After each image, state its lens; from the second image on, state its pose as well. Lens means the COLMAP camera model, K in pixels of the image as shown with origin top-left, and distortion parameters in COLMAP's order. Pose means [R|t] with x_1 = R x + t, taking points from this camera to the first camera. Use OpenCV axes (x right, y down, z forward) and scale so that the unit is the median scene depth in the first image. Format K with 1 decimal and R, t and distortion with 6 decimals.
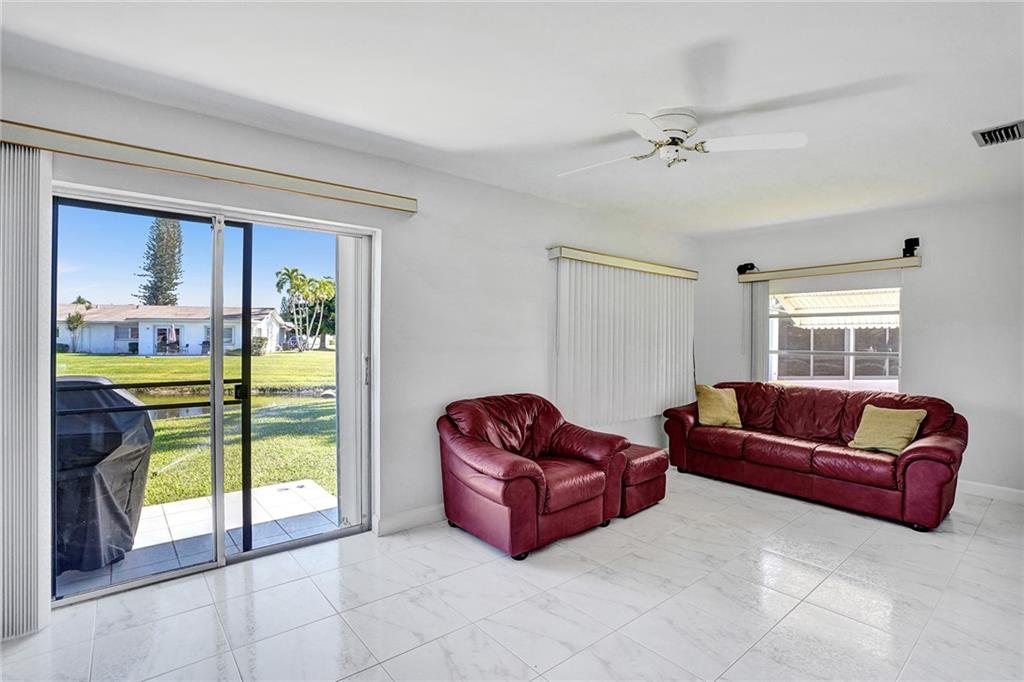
lens RADIAL K [[493.7, 0, 509.2], [0, 493.7, 337.3], [0, 0, 1]] dist [-0.072268, 0.023450]
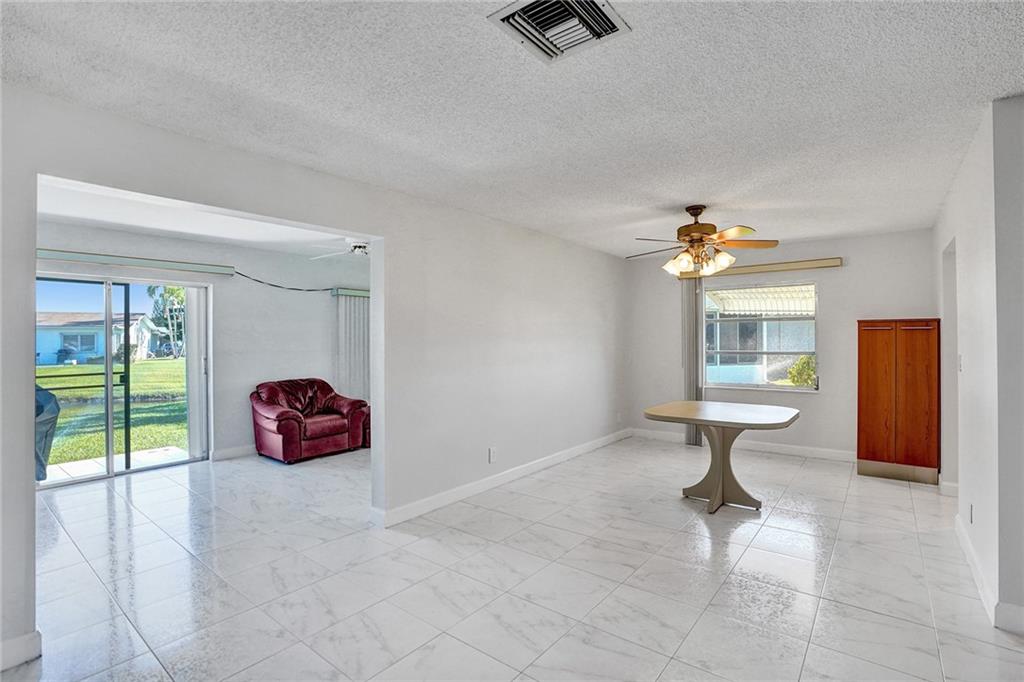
lens RADIAL K [[502.8, 0, 525.3], [0, 502.8, 337.2], [0, 0, 1]] dist [-0.041936, 0.000380]
pose [[0.978126, -0.012350, 0.207648, 0.397442], [0.013010, 0.999914, -0.001813, -0.013403], [-0.207607, 0.004475, 0.978202, -0.816073]]
